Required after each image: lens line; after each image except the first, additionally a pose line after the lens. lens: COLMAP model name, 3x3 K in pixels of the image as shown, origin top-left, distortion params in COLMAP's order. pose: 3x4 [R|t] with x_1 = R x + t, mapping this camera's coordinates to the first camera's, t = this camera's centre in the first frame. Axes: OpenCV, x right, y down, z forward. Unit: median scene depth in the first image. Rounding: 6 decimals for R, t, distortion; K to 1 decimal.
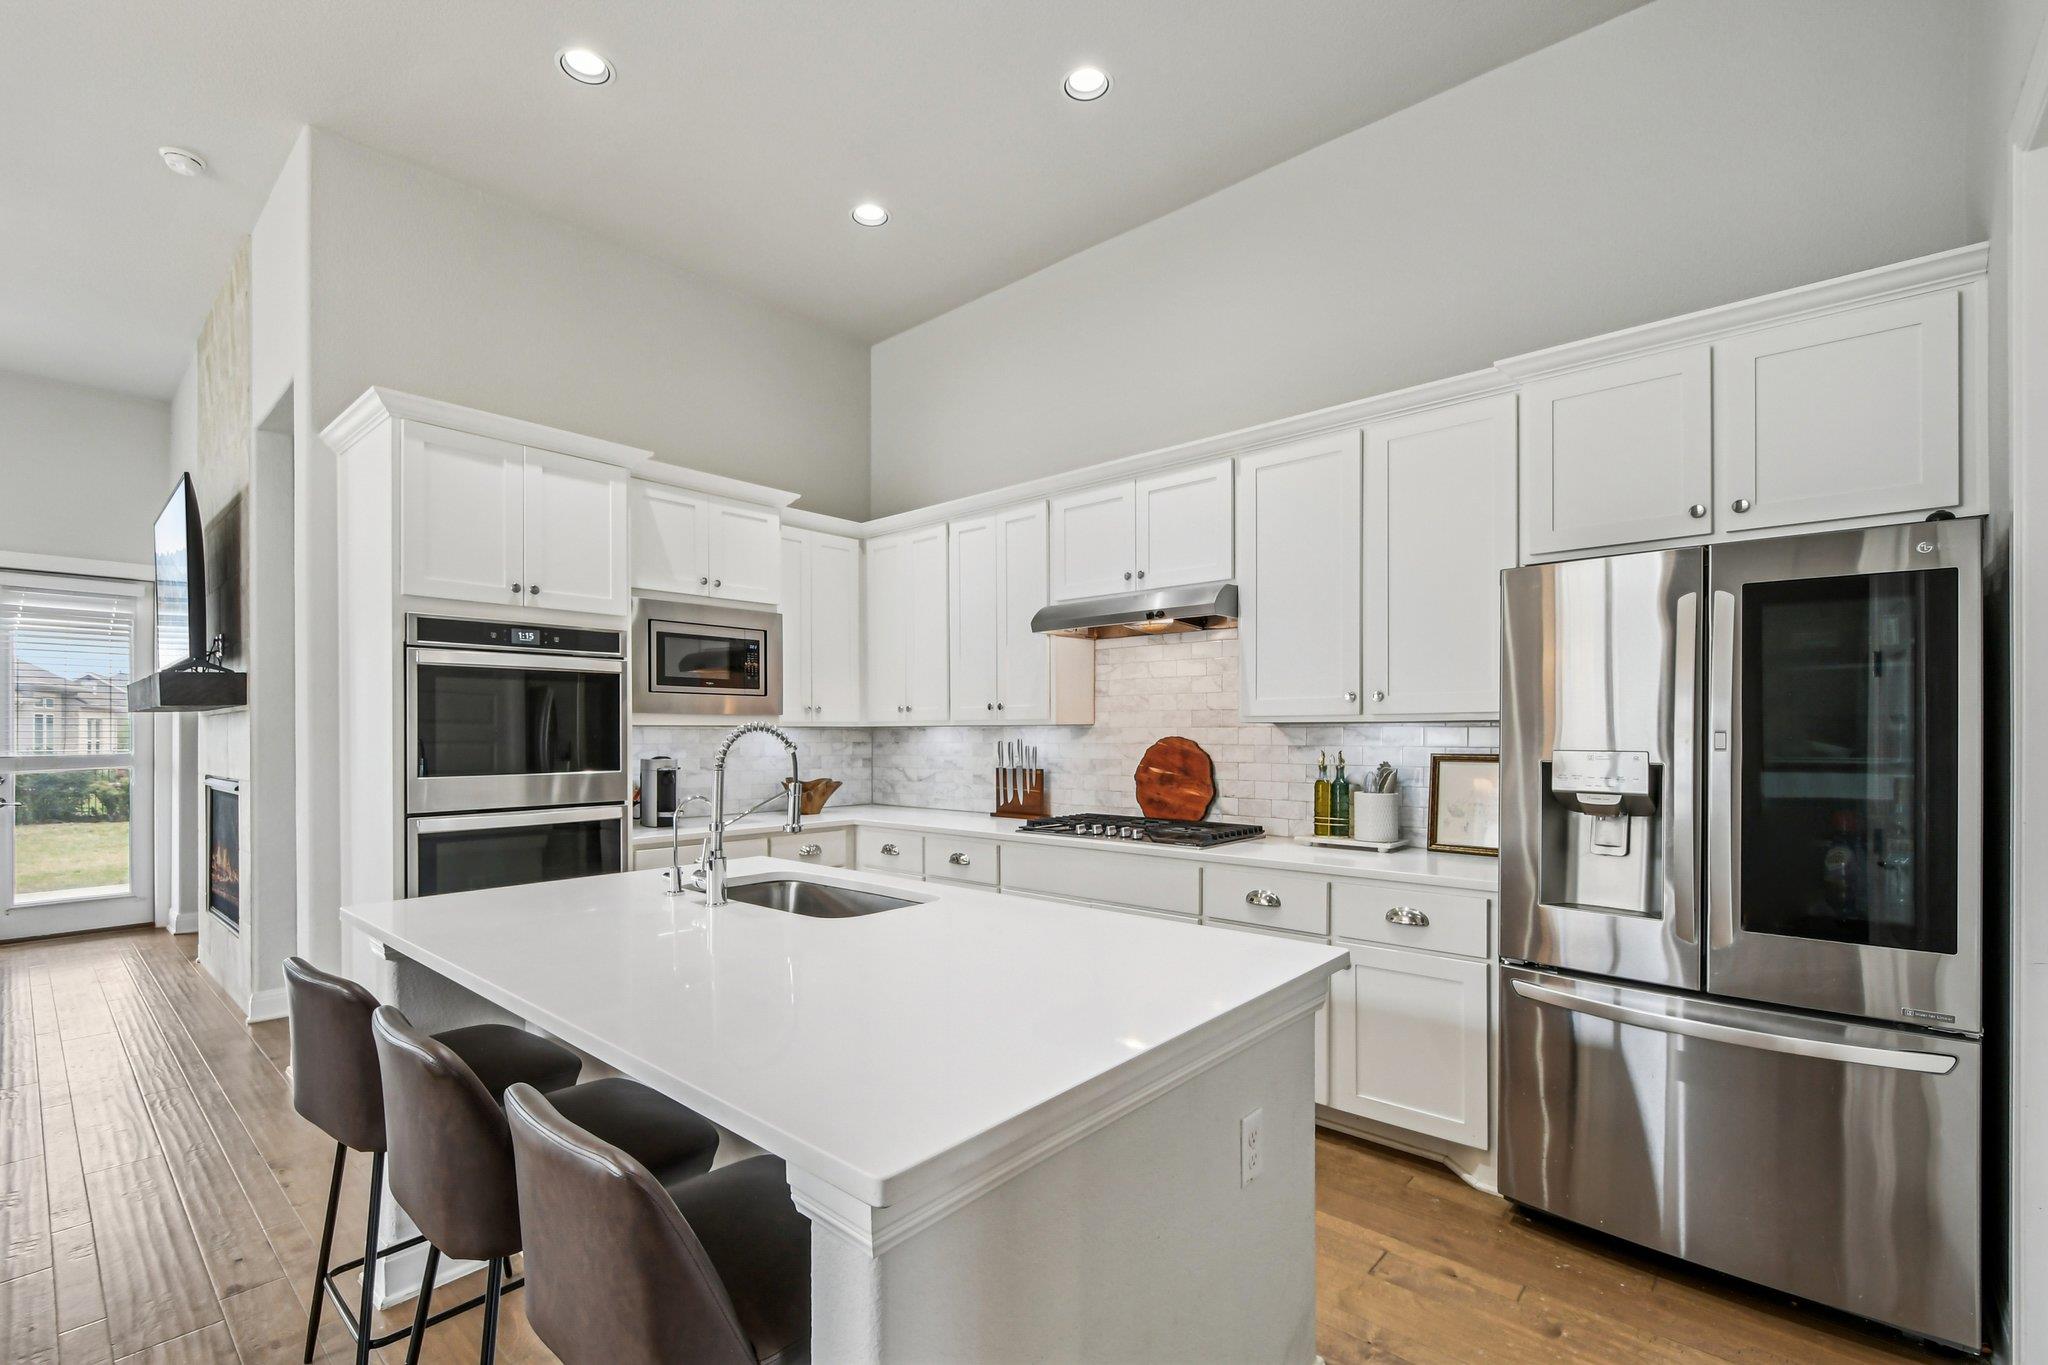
lens RADIAL K [[893.7, 0, 1016.6], [0, 893.7, 734.6], [0, 0, 1]] dist [0.004705, 0.000294]
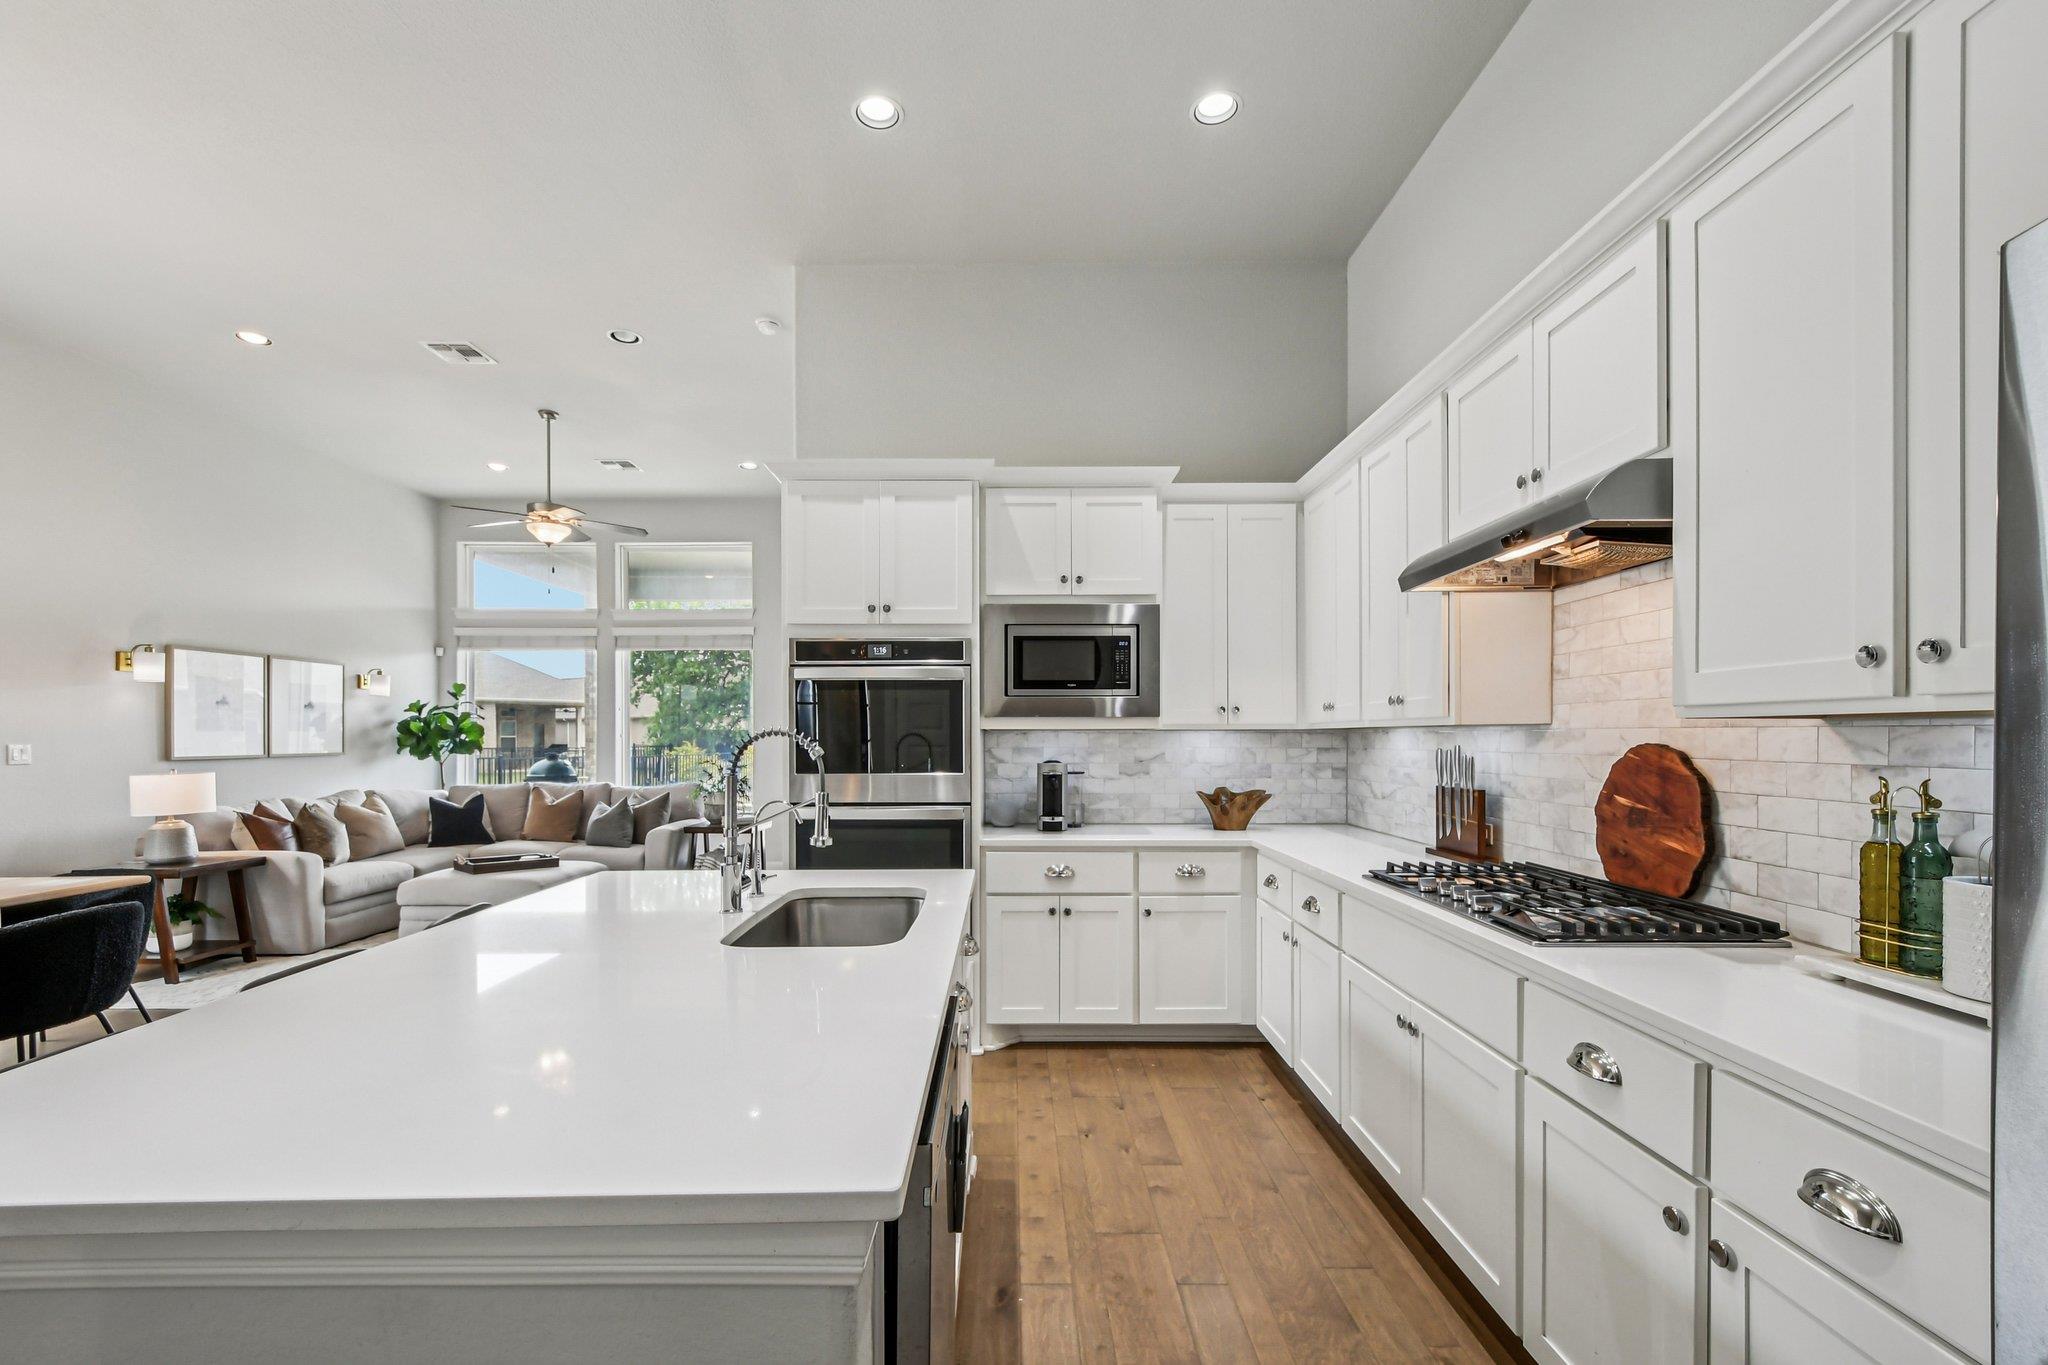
lens RADIAL K [[893.7, 0, 1015.8], [0, 893.7, 736.9], [0, 0, 1]] dist [0.004705, 0.000294]
pose [[0.669261, 0.001185, -0.743027, 0.330199], [-0.001607, 0.999999, 0.000147, -0.001763], [0.743026, 0.001096, 0.669262, 0.314358]]
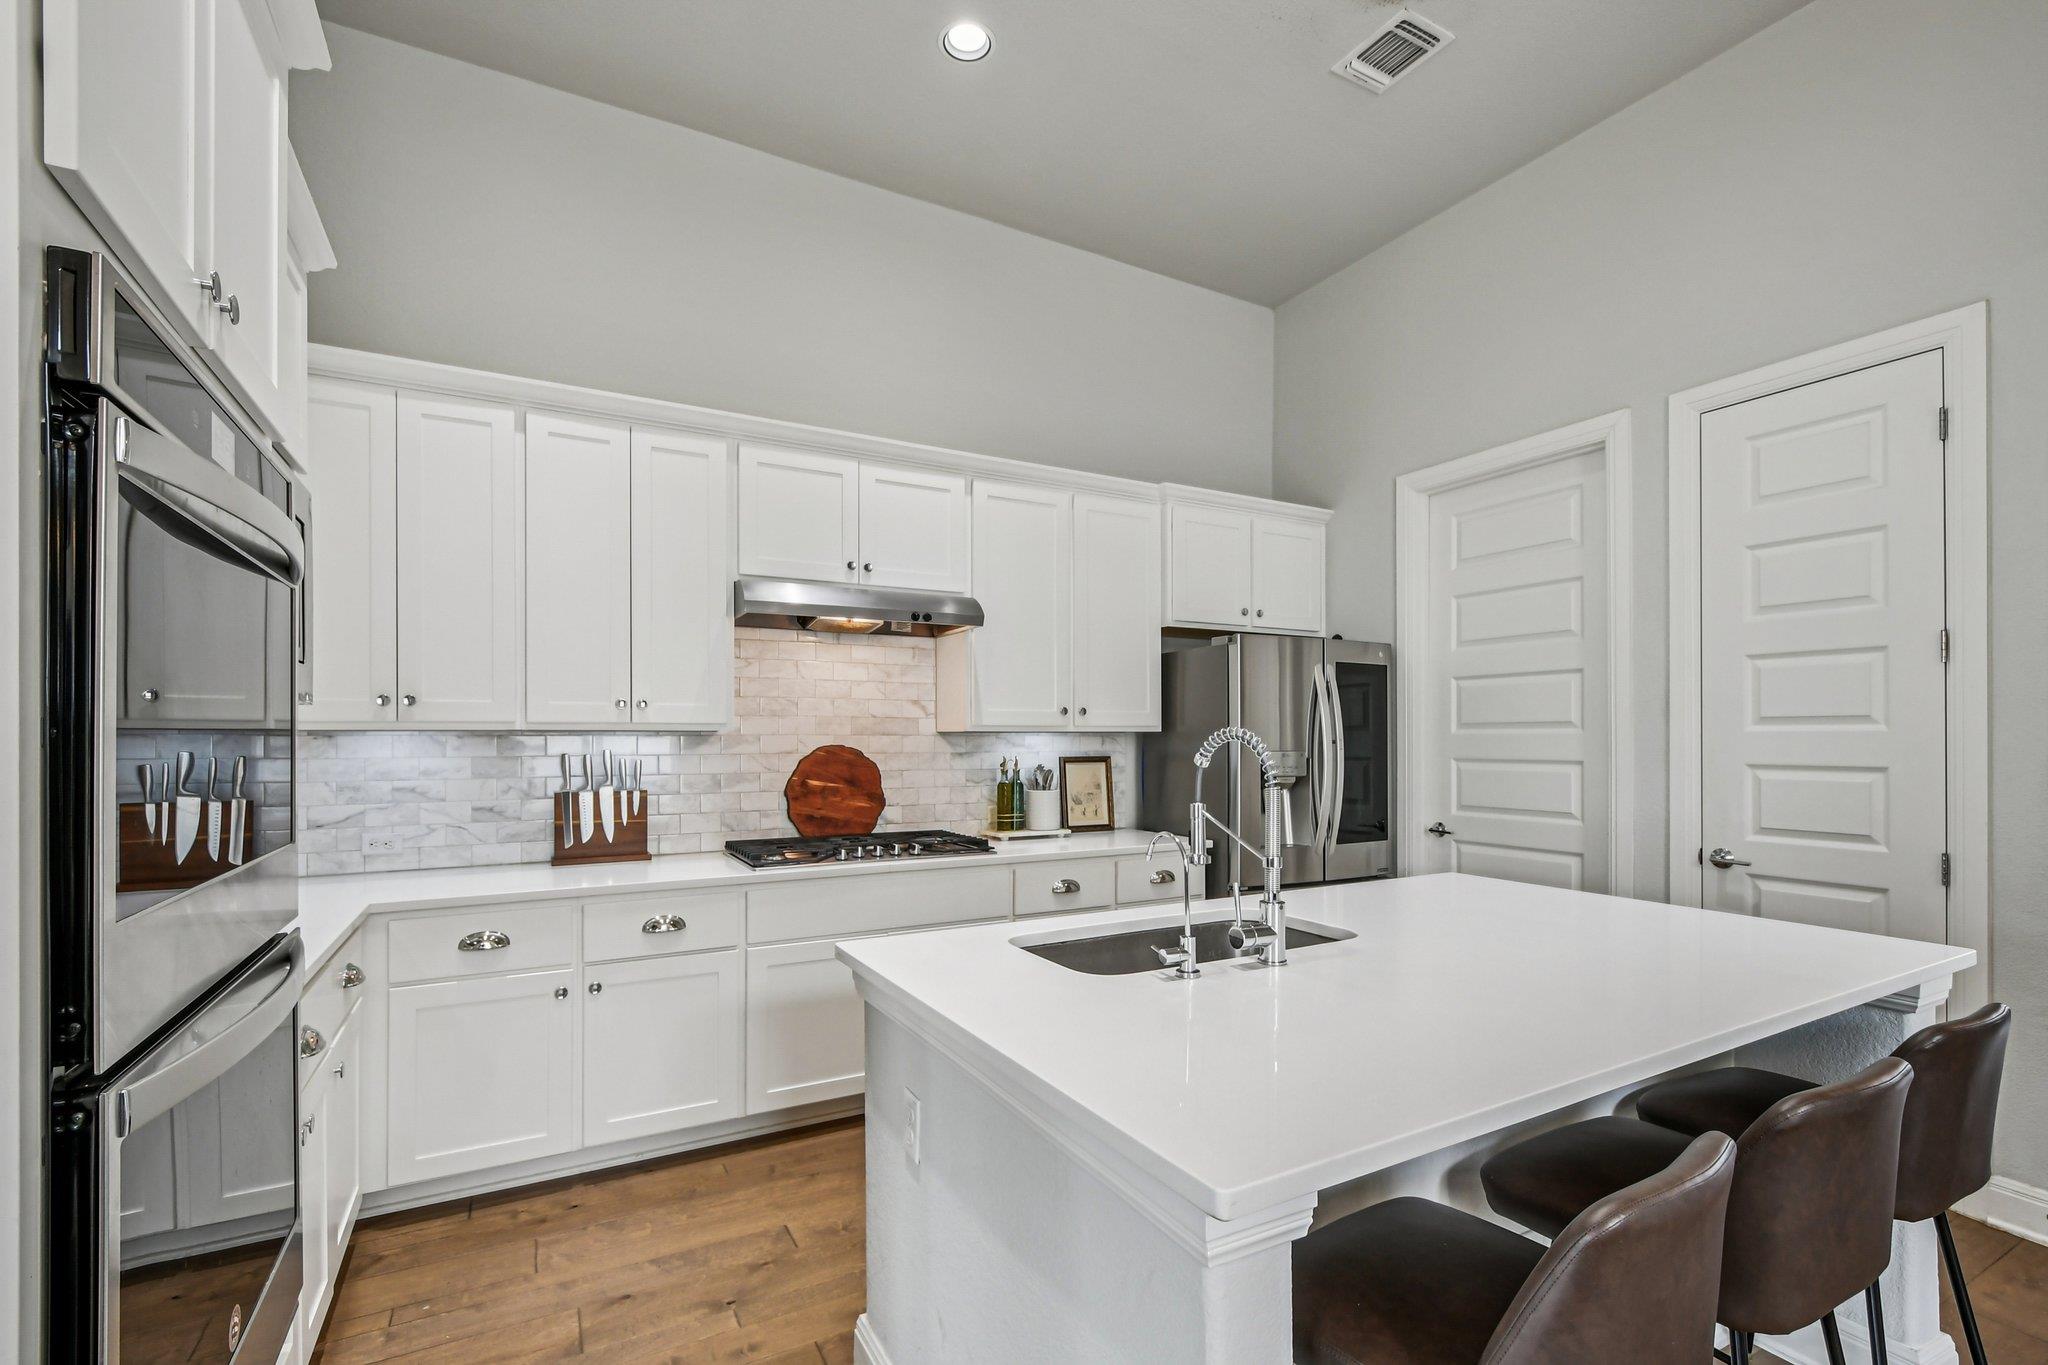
lens RADIAL K [[893.7, 0, 999.8], [0, 893.7, 738.9], [0, 0, 1]] dist [0.004705, 0.000294]
pose [[0.345218, -0.000617, 0.938522, -0.628573], [0.001269, 0.999999, 0.000190, -0.004143], [-0.938522, 0.001125, 0.345218, 0.524649]]
